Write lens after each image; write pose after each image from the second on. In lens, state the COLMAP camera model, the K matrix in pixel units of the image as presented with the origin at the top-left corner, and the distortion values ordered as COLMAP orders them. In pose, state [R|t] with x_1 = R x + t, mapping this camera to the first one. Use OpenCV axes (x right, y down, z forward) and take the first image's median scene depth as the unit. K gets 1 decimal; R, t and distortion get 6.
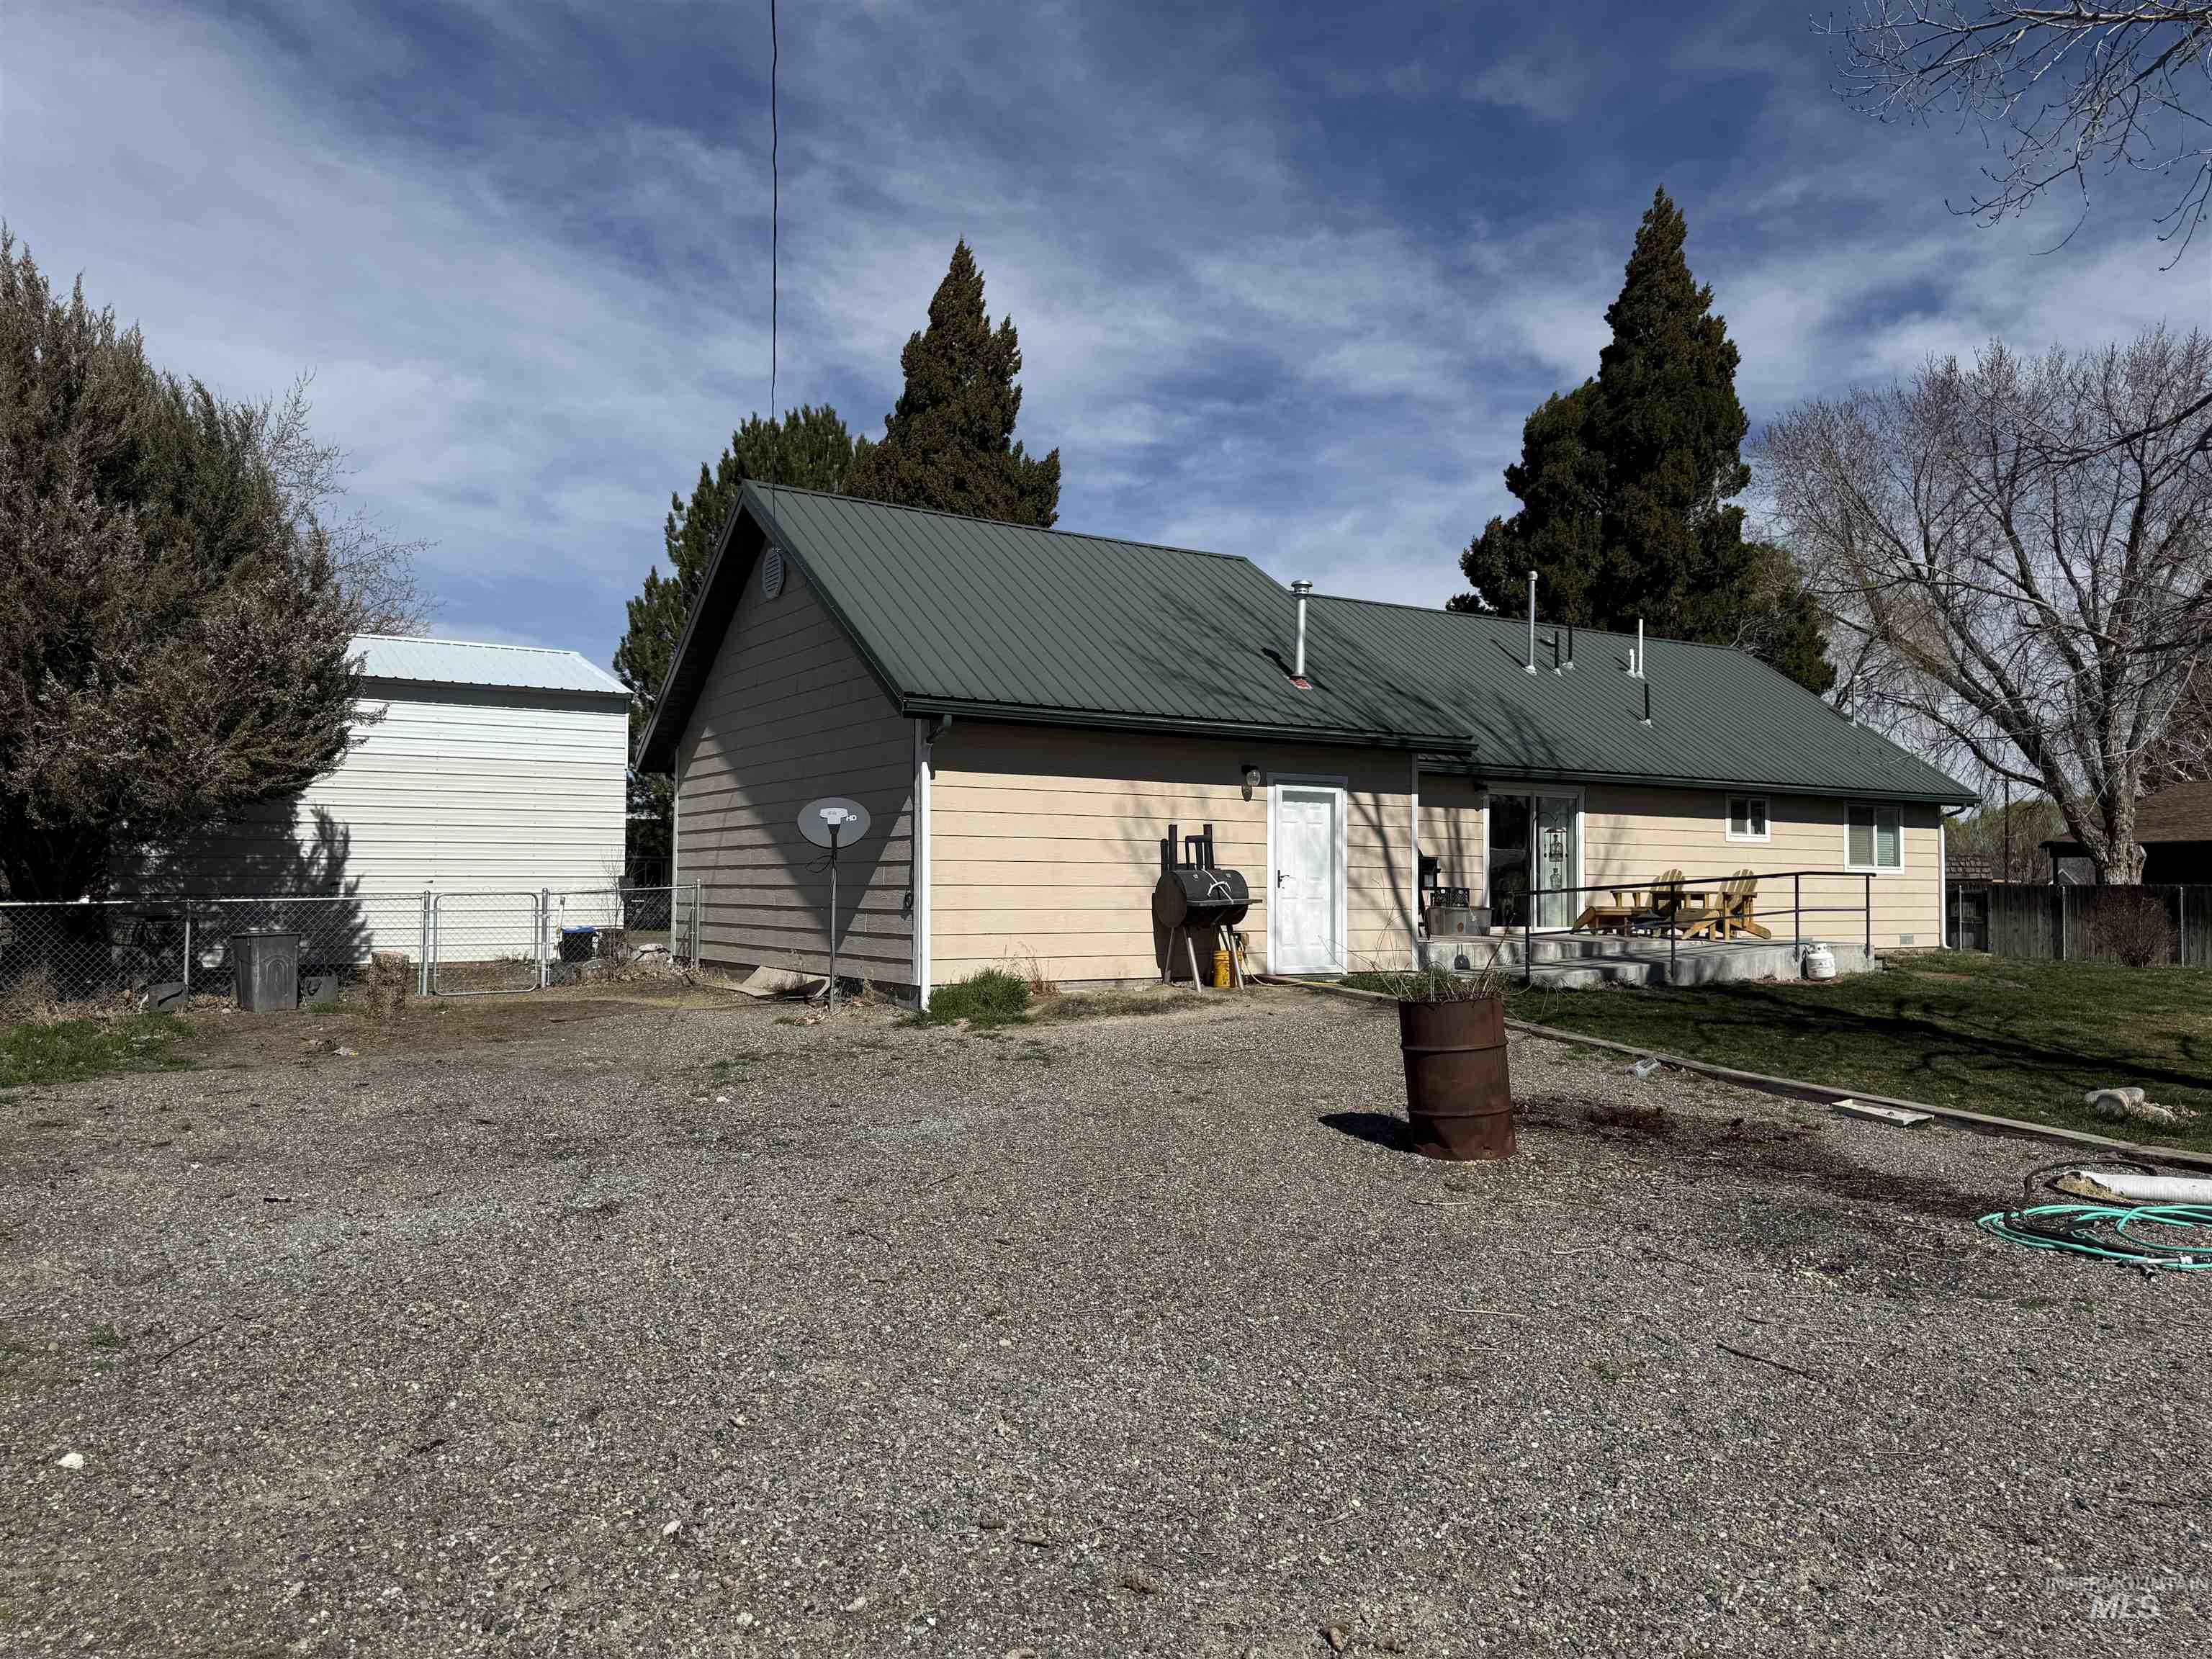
lens RADIAL K [[1553.4, 0, 1102.9], [0, 1553.4, 832.4], [0, 0, 1]] dist [0.031013, -0.036833]
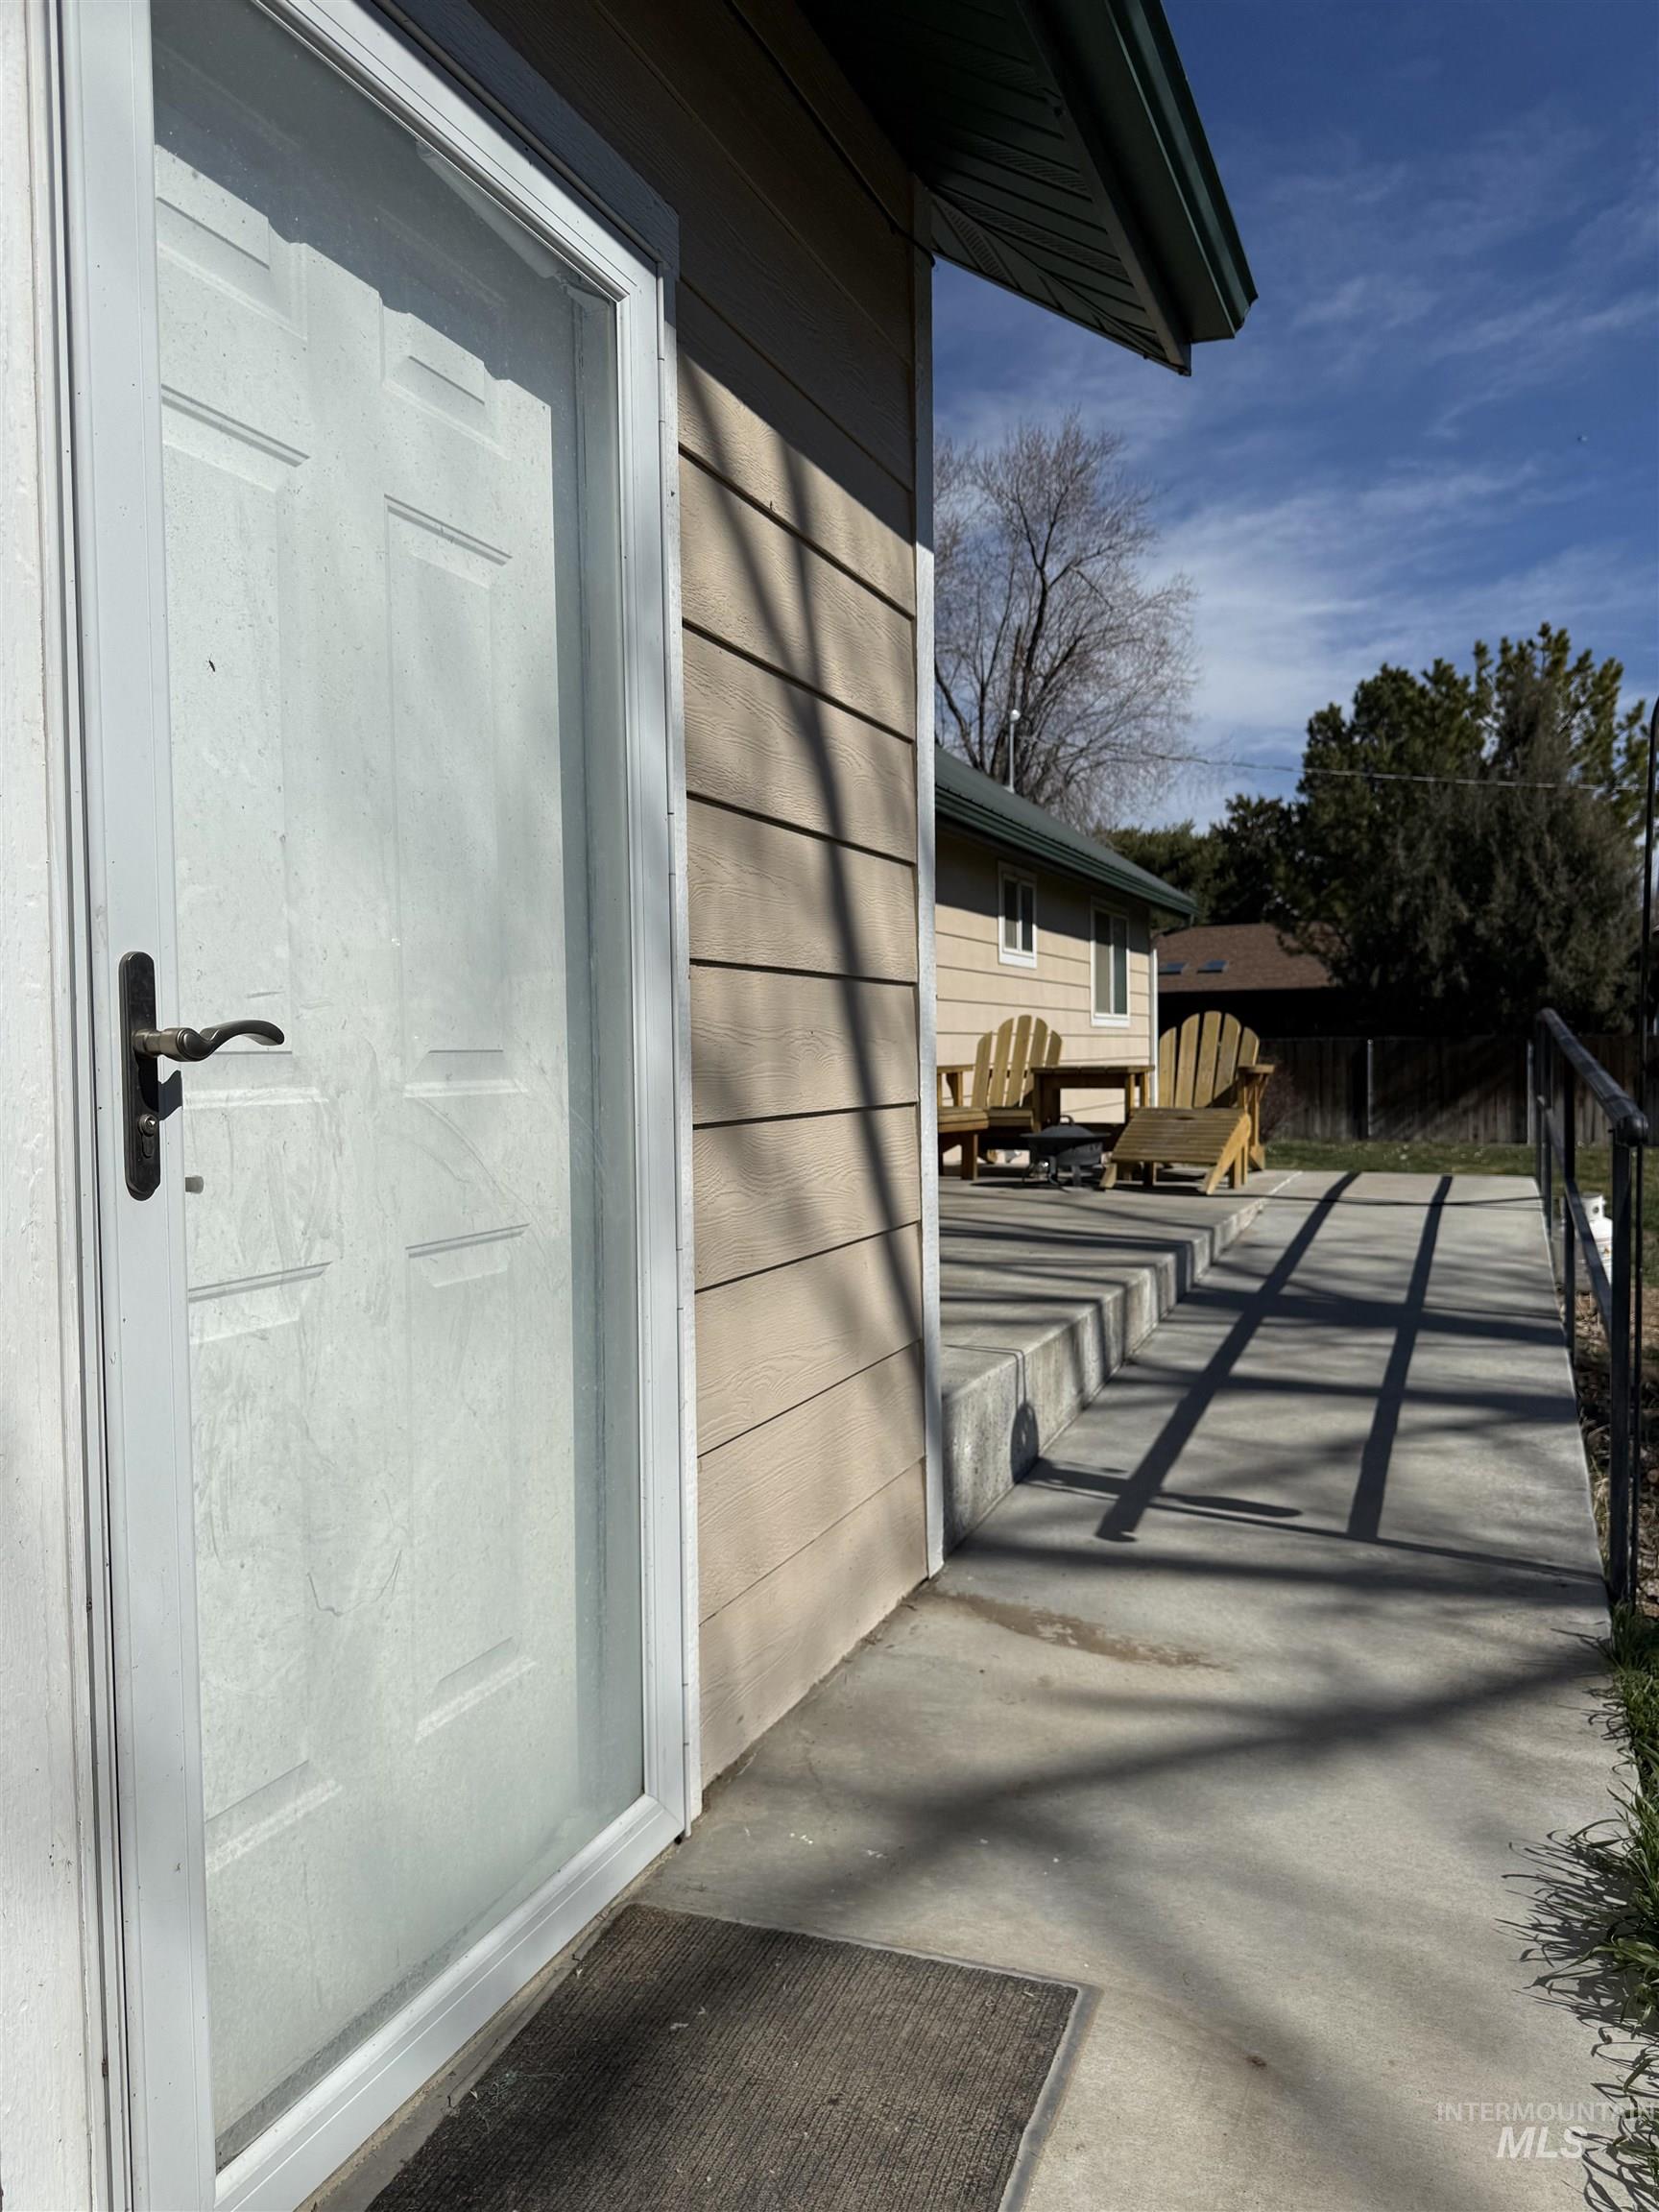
lens RADIAL K [[1553.4, 0, 827.2], [0, 1553.4, 1097.5], [0, 0, 1]] dist [0.031013, -0.036833]
pose [[0.814526, -0.034900, 0.579076, 0.092591], [-0.001071, 0.998097, 0.061659, 0.025244], [-0.580126, -0.050843, 0.812939, 0.874006]]
